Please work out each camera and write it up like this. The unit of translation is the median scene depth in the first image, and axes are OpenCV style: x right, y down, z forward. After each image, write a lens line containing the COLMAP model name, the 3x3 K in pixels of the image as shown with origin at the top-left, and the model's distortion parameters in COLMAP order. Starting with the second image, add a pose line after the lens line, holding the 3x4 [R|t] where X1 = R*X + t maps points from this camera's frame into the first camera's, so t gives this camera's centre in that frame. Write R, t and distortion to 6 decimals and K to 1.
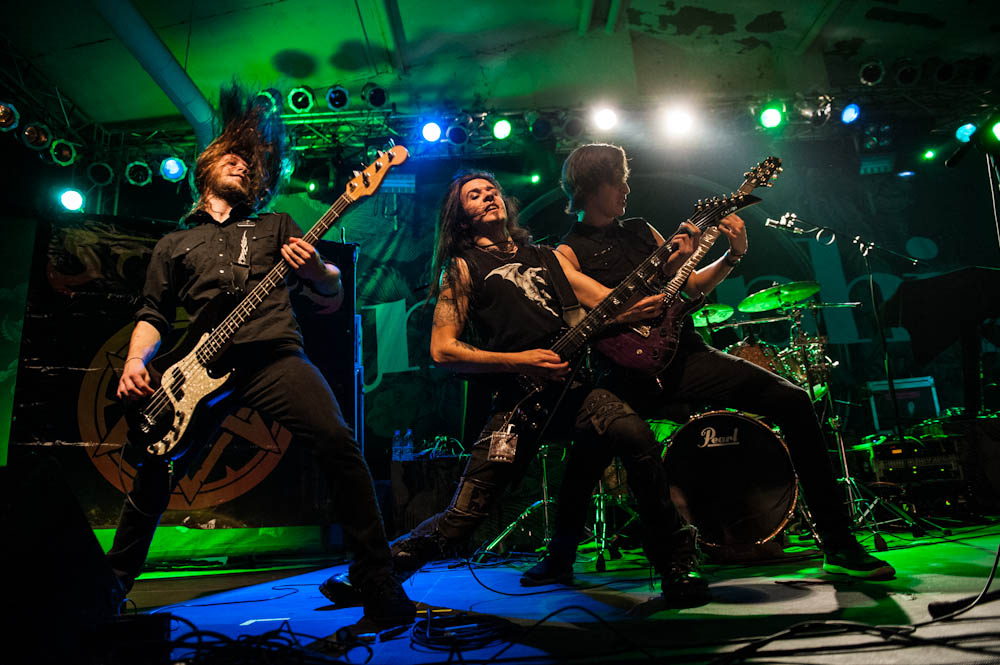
lens RADIAL K [[667.9, 0, 500.0], [0, 667.9, 332.5], [0, 0, 1]] dist [-0.057010, -0.003242]
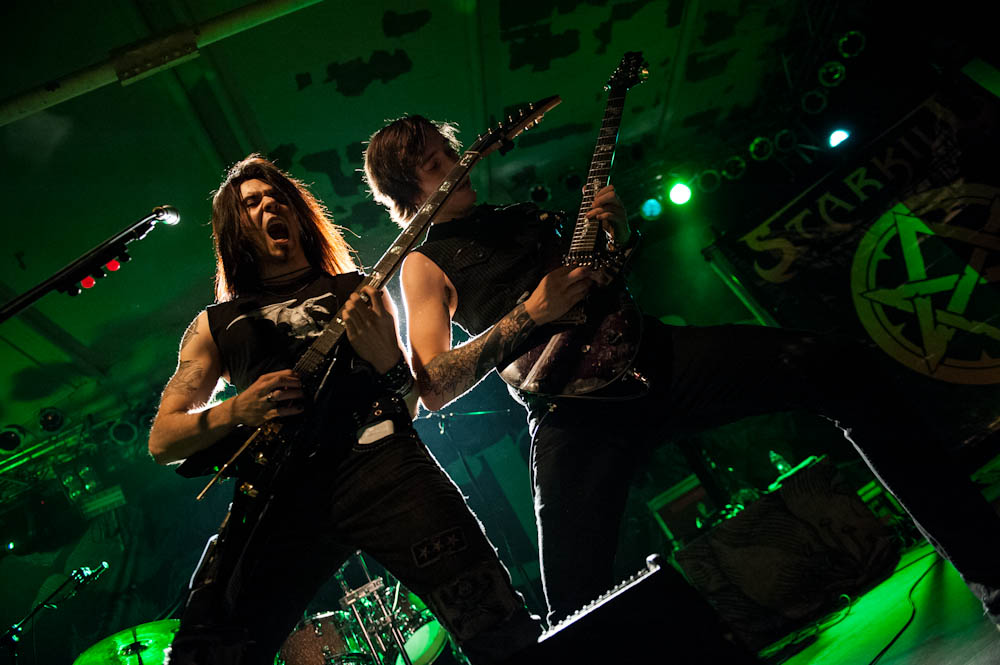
lens RADIAL K [[667.9, 0, 500.0], [0, 667.9, 332.5], [0, 0, 1]] dist [-0.057010, -0.003242]
pose [[0.903849, -0.388109, 0.180081, 0.479668], [0.422148, 0.877460, -0.227719, -0.008731], [-0.069634, 0.281845, 0.956930, 0.157344]]
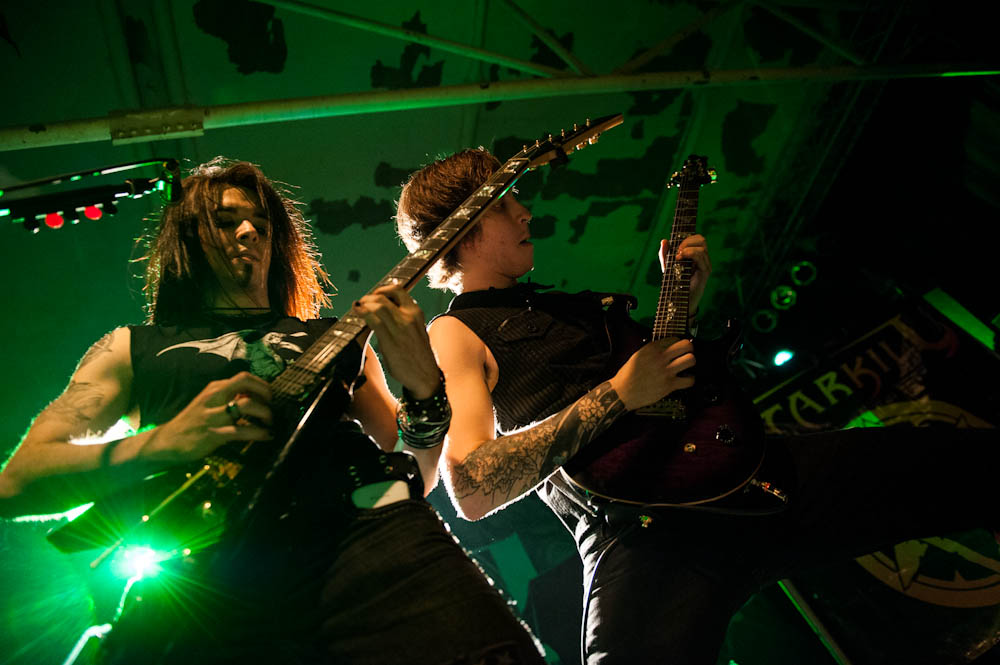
lens RADIAL K [[667.9, 0, 500.0], [0, 667.9, 332.5], [0, 0, 1]] dist [-0.057010, -0.003242]
pose [[0.919449, -0.164220, 0.357274, 0.428247], [0.317393, 0.846310, -0.427810, -0.002758], [-0.232110, 0.506746, 0.830261, 0.247696]]
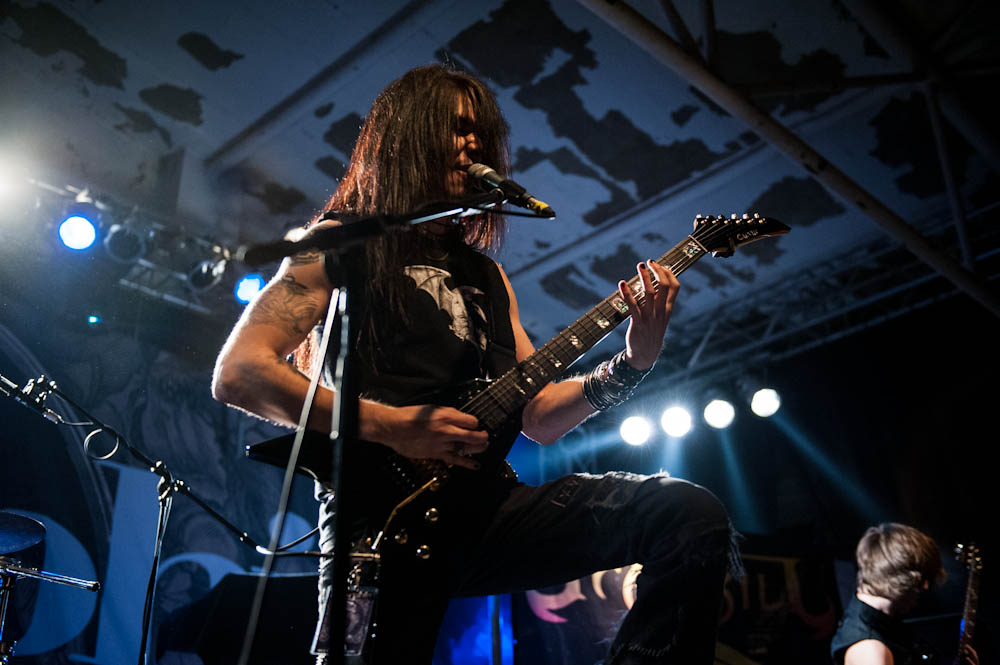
lens RADIAL K [[1121.6, 0, 500.0], [0, 1121.6, 332.5], [0, 0, 1]] dist [0.055788, 0.027404]
pose [[0.708458, 0.360337, 0.606831, 0.138969], [-0.197241, 0.926665, -0.319982, -0.004859], [-0.677630, 0.107002, 0.727577, 0.129666]]
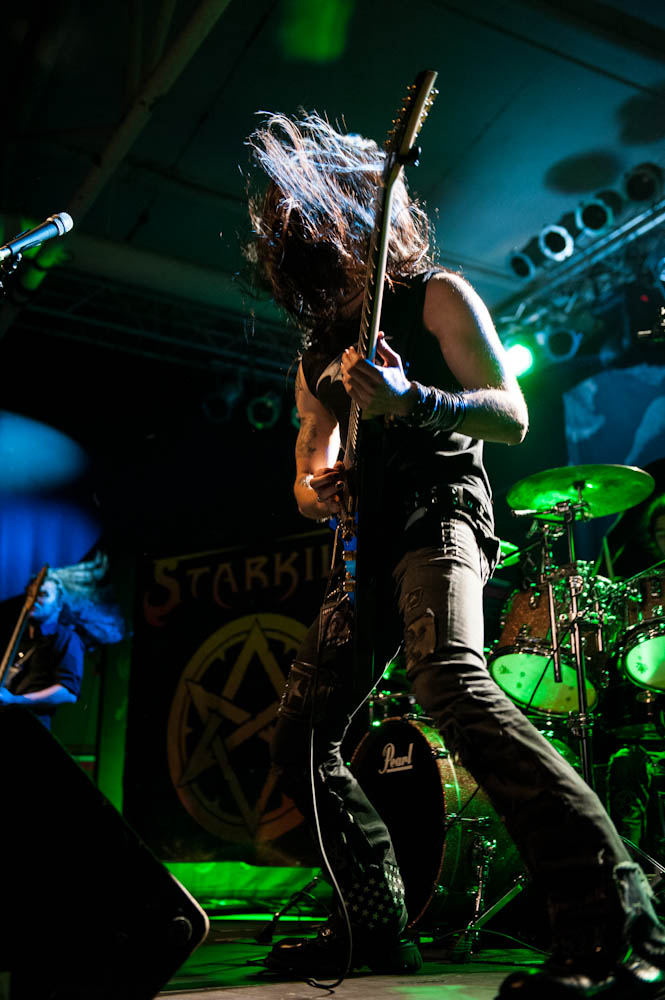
lens RADIAL K [[1121.6, 0, 332.5], [0, 1121.6, 500.0], [0, 0, 1]] dist [0.055788, 0.027404]
pose [[0.518257, -0.216620, -0.827337, 0.924389], [0.196164, 0.971708, -0.131540, 0.032766], [0.832424, -0.094122, 0.546087, 0.268870]]
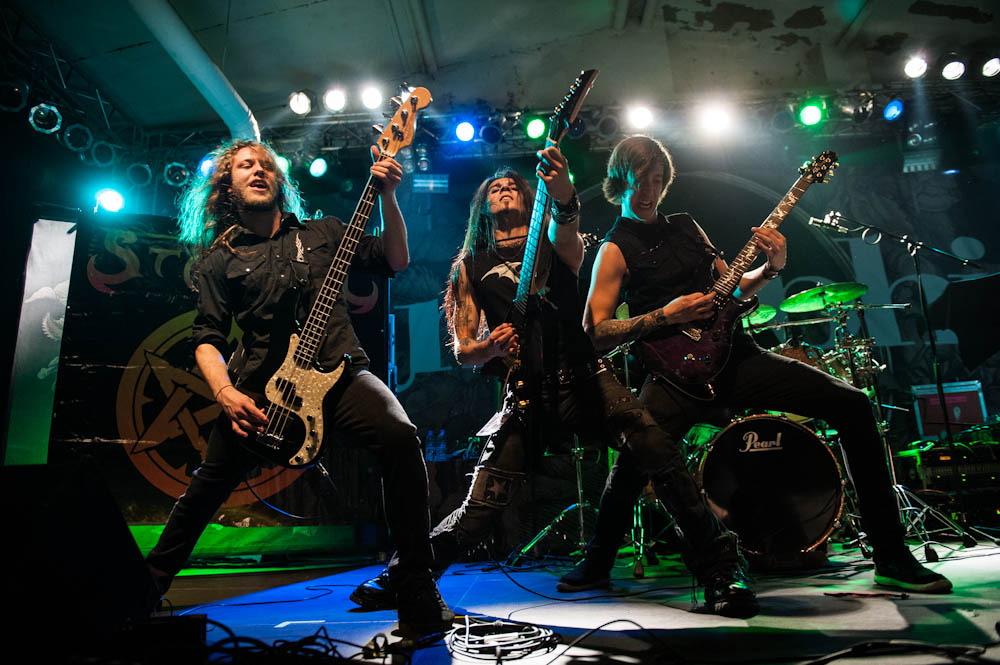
lens RADIAL K [[667.9, 0, 500.0], [0, 667.9, 332.5], [0, 0, 1]] dist [-0.057010, -0.003242]
pose [[0.998945, 0.005186, -0.045623, -0.006536], [-0.005217, 0.999986, -0.000565, 0.000176], [0.045619, 0.000802, 0.998959, 0.010765]]
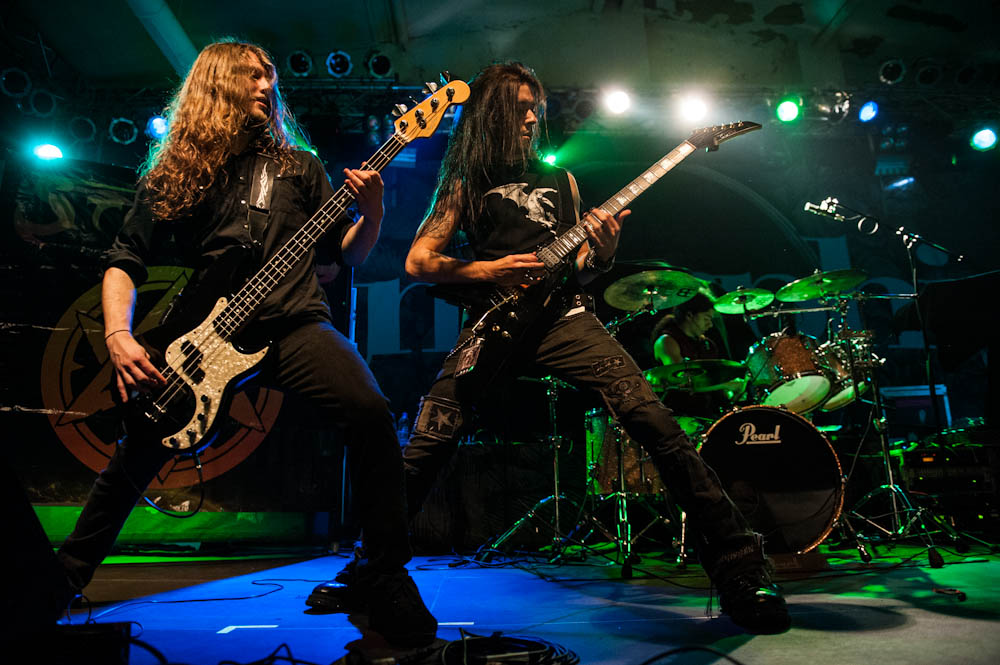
lens RADIAL K [[667.9, 0, 500.0], [0, 667.9, 332.5], [0, 0, 1]] dist [-0.057010, -0.003242]
pose [[0.998413, 0.049555, 0.026758, -0.038547], [-0.049822, 0.998714, 0.009375, 0.021015], [-0.026259, -0.010693, 0.999598, 0.080899]]
